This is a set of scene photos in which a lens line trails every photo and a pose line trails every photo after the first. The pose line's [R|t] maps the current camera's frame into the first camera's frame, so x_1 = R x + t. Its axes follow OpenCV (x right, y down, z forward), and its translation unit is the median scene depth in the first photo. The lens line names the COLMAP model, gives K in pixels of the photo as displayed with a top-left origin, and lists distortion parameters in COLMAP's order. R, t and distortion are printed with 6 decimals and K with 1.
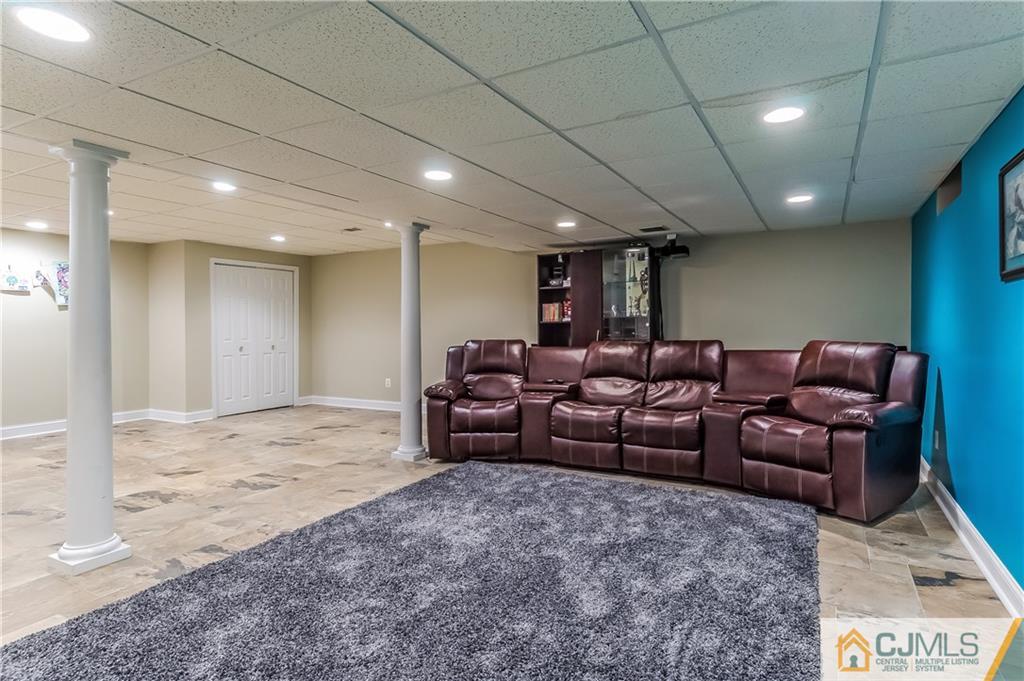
lens RADIAL K [[553.3, 0, 511.9], [0, 553.3, 333.2], [0, 0, 1]] dist [0.003768, -0.003799]
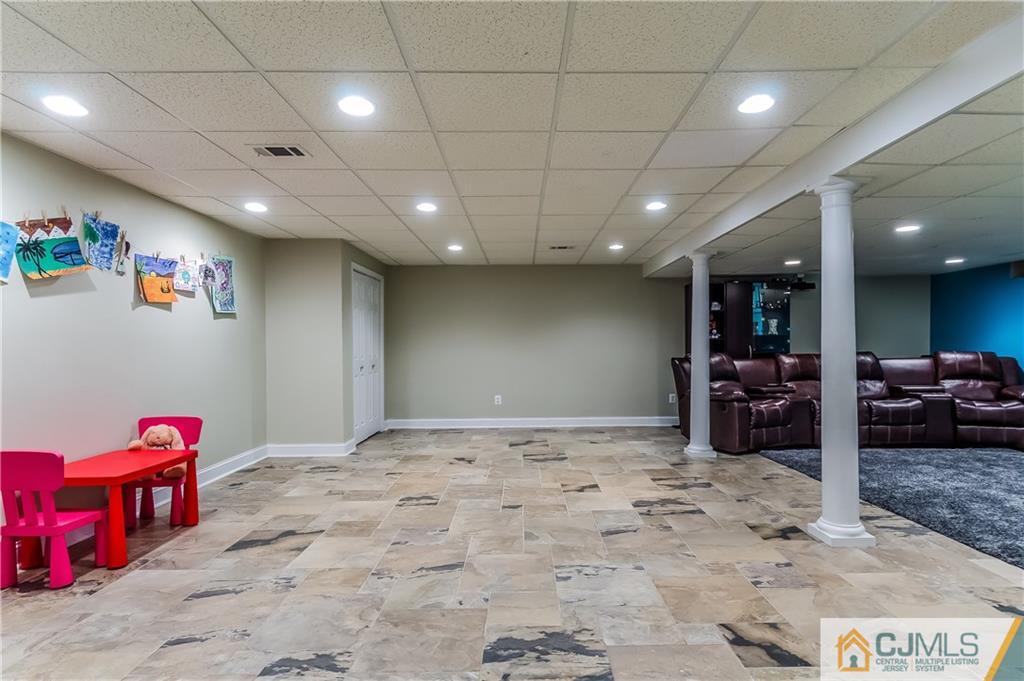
lens RADIAL K [[553.3, 0, 515.2], [0, 553.3, 346.2], [0, 0, 1]] dist [0.003768, -0.003799]
pose [[0.875014, 0.002051, 0.484092, -0.945855], [0.007262, 0.999823, -0.017363, 0.014275], [-0.484042, 0.018708, 0.874845, 0.157929]]
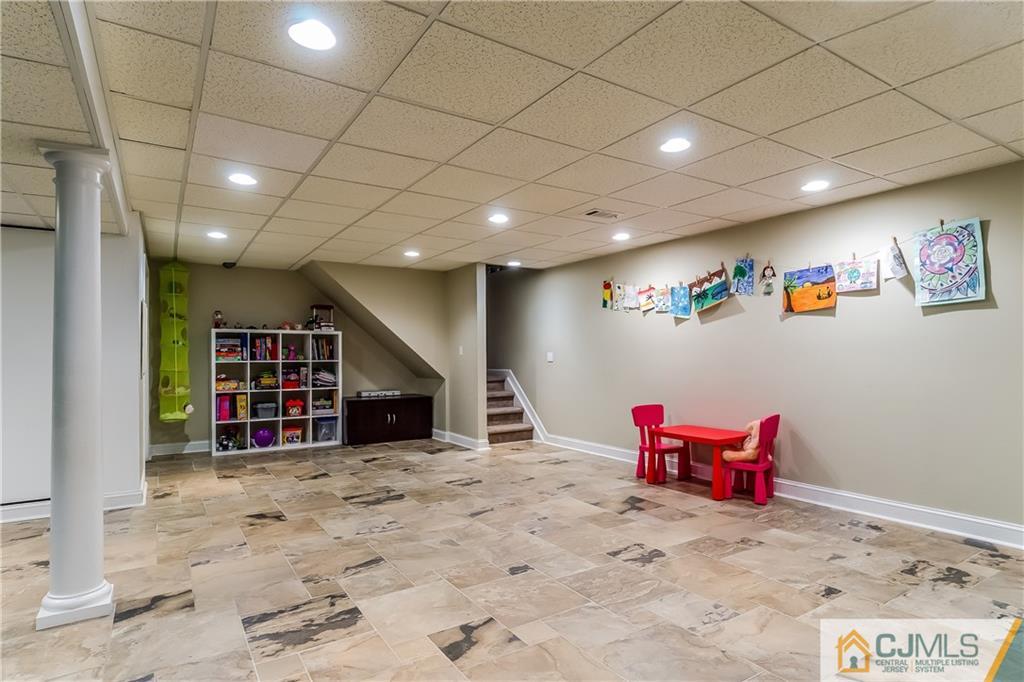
lens RADIAL K [[553.3, 0, 534.3], [0, 553.3, 348.5], [0, 0, 1]] dist [0.003768, -0.003799]
pose [[-0.443266, 0.002830, -0.896386, -0.143311], [-0.002762, 0.999986, 0.004523, -0.009125], [0.896386, 0.004481, -0.443252, 1.021139]]
